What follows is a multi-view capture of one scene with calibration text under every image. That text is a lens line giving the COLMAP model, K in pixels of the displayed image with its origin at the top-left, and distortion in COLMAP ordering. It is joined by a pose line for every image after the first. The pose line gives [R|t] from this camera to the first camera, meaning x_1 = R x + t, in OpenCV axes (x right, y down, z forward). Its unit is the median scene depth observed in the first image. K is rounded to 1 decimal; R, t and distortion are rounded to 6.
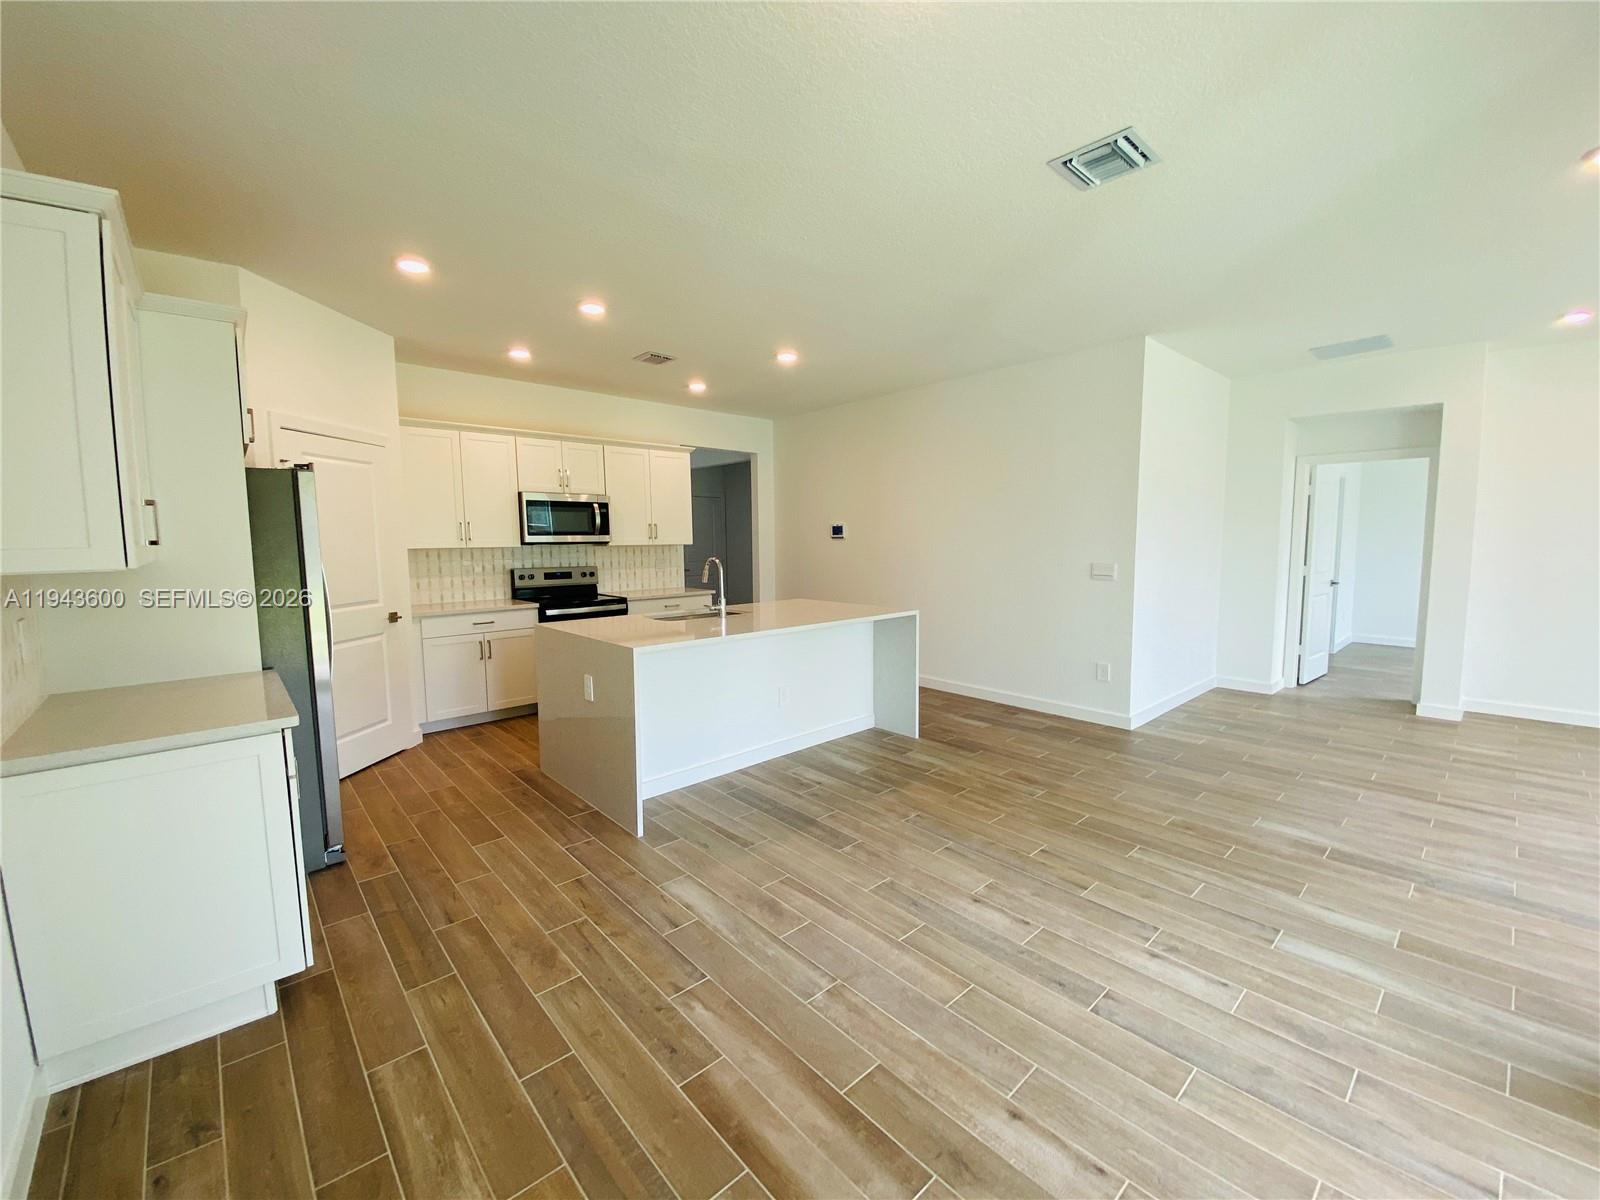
lens RADIAL K [[643.4, 0, 800.0], [0, 643.4, 600.0], [0, 0, 1]] dist [0.000471, -0.011159]
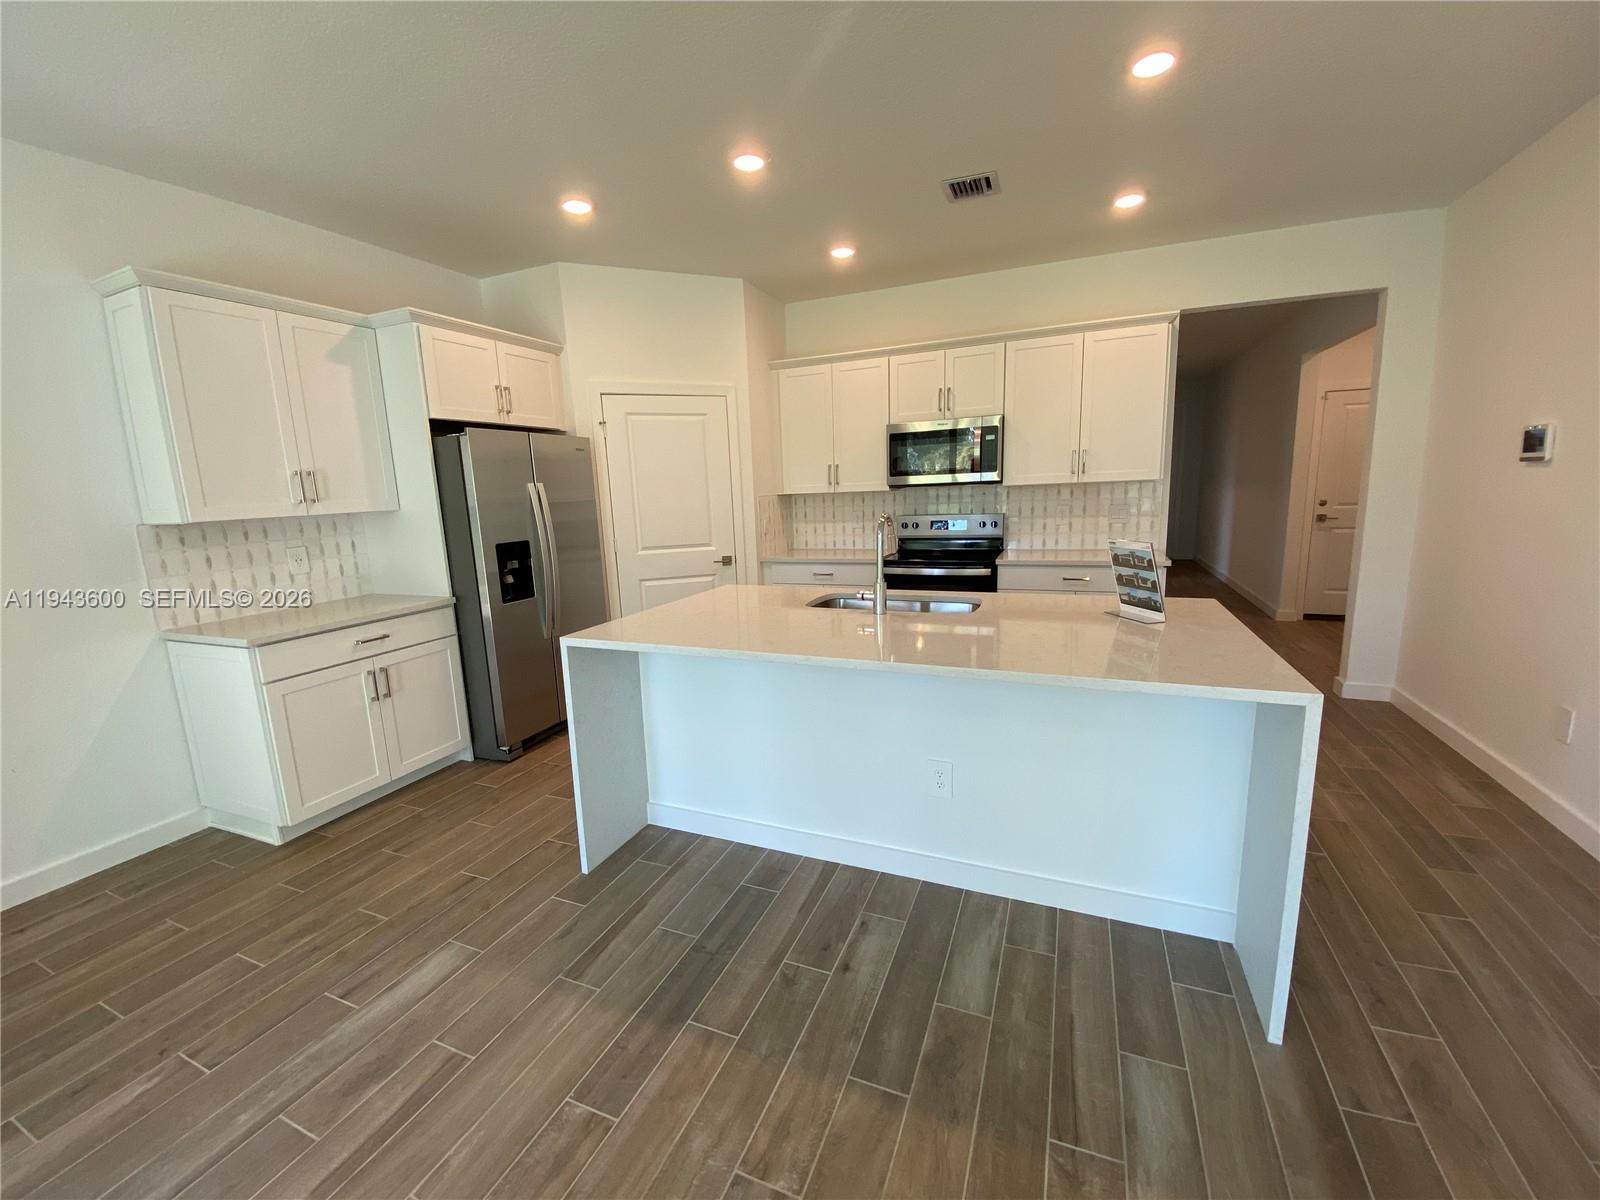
lens RADIAL K [[643.4, 0, 800.0], [0, 643.4, 600.0], [0, 0, 1]] dist [0.000471, -0.011159]
pose [[0.411902, 0.148339, -0.899073, 0.394737], [-0.051463, 0.988873, 0.139577, -0.066338], [0.909774, -0.011223, 0.414953, 0.697206]]
